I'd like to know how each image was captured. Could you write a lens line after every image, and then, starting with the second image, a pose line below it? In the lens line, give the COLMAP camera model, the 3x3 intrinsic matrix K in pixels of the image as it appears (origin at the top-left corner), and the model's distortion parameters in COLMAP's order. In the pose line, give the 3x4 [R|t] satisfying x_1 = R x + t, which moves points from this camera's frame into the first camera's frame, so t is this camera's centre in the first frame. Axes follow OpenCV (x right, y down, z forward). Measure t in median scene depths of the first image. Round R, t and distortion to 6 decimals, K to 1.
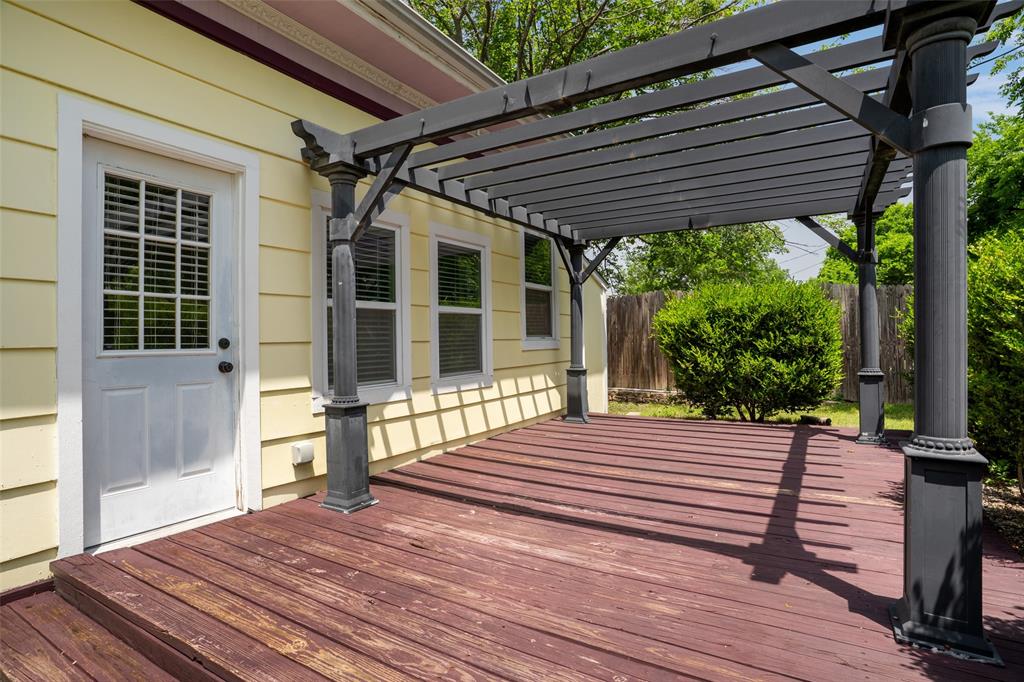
lens RADIAL K [[513.4, 0, 497.8], [0, 513.4, 335.0], [0, 0, 1]] dist [-0.002596, 0.000107]
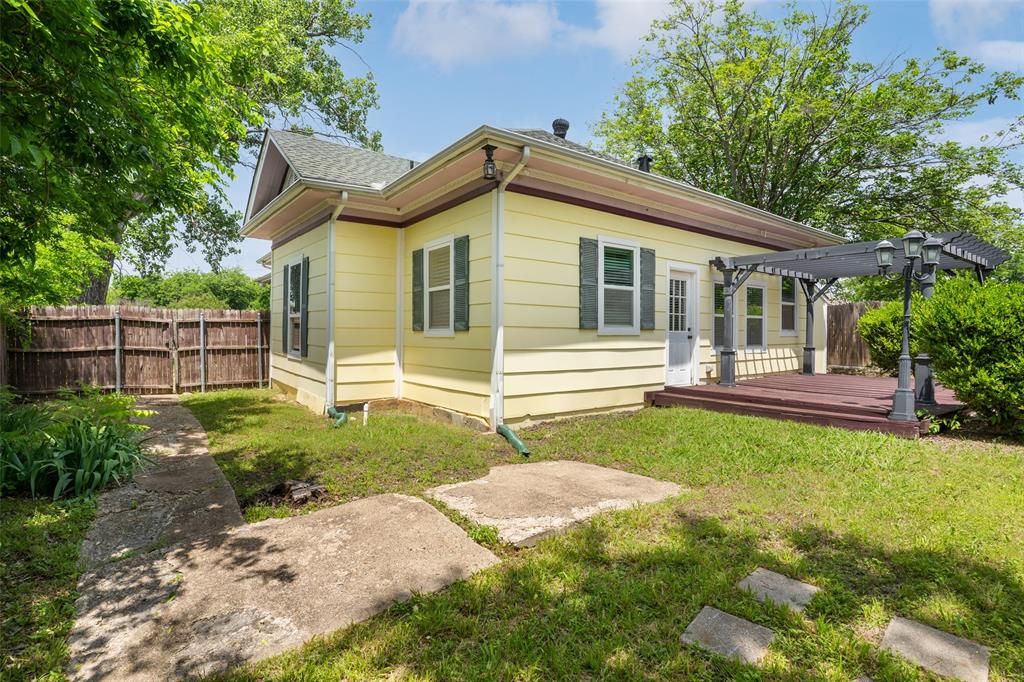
lens RADIAL K [[512.5, 0, 499.1], [0, 512.5, 346.0], [0, 0, 1]] dist [-0.080512, 0.036847]
pose [[0.934614, 0.022128, -0.354975, -0.262923], [-0.011429, 0.999416, 0.032209, 0.015749], [0.355481, -0.026046, 0.934321, -1.132011]]
